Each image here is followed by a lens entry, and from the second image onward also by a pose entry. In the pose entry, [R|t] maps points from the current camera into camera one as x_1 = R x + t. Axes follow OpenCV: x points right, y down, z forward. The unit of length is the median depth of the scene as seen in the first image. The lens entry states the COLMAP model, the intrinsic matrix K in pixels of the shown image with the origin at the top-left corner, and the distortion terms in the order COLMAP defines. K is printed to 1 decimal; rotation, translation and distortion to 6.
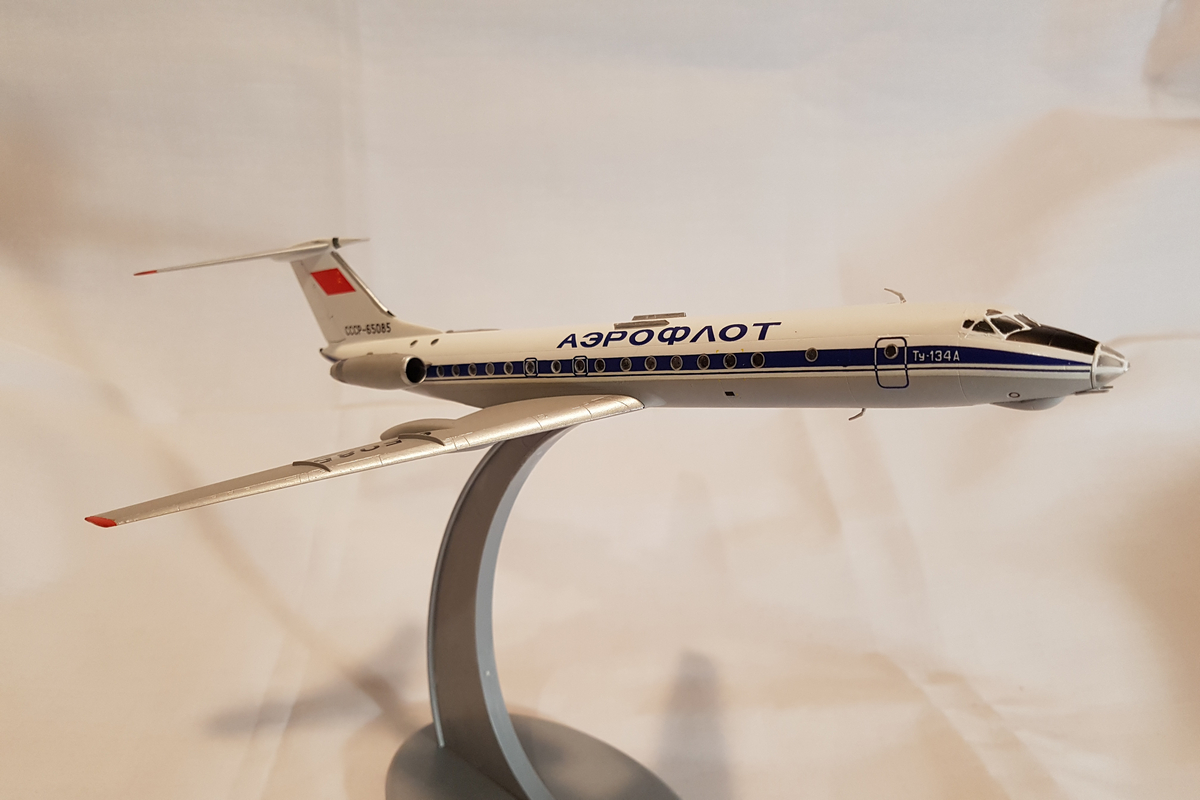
lens RADIAL K [[1040.5, 0, 584.7], [0, 1040.5, 442.7], [0, 0, 1]] dist [0.006067, -0.038665]
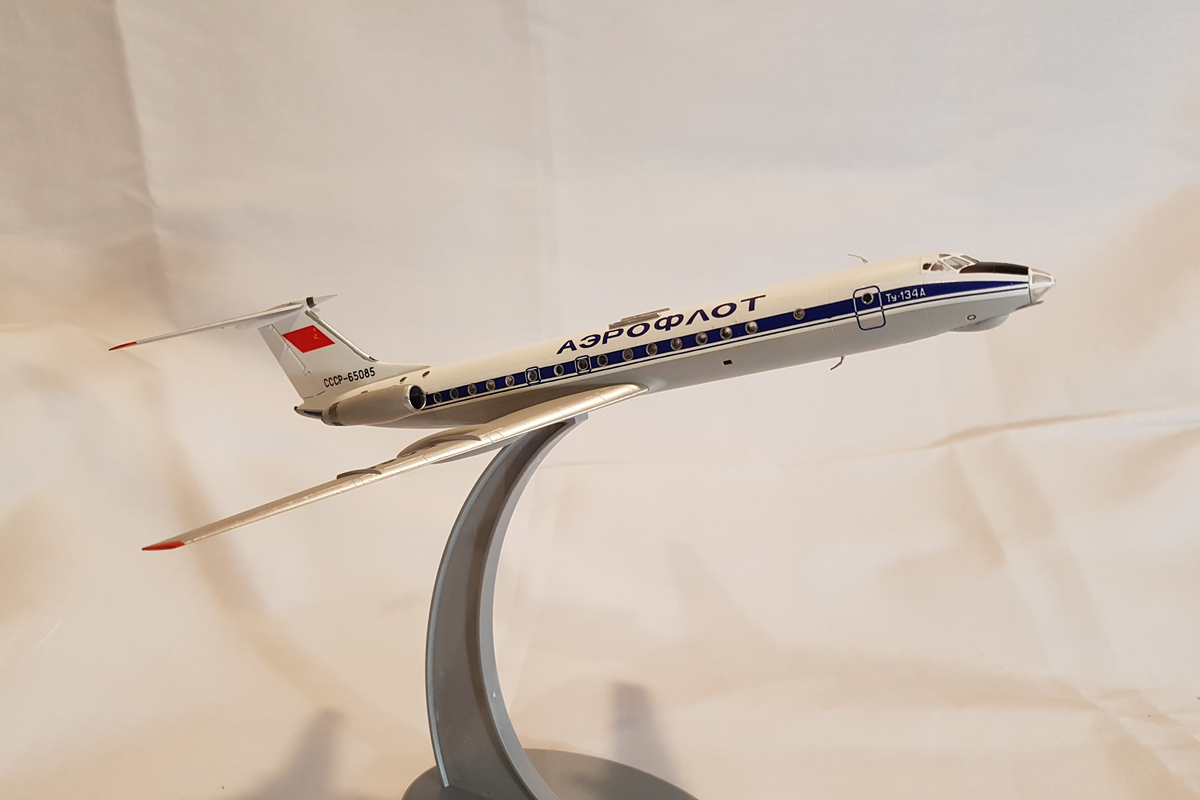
lens RADIAL K [[1040.5, 0, 597.1], [0, 1040.5, 404.2], [0, 0, 1]] dist [0.006067, -0.038665]
pose [[0.976558, -0.106600, 0.187006, -0.214570], [0.134657, 0.980319, -0.144371, 0.139335], [-0.167936, 0.166168, 0.971692, -0.096745]]
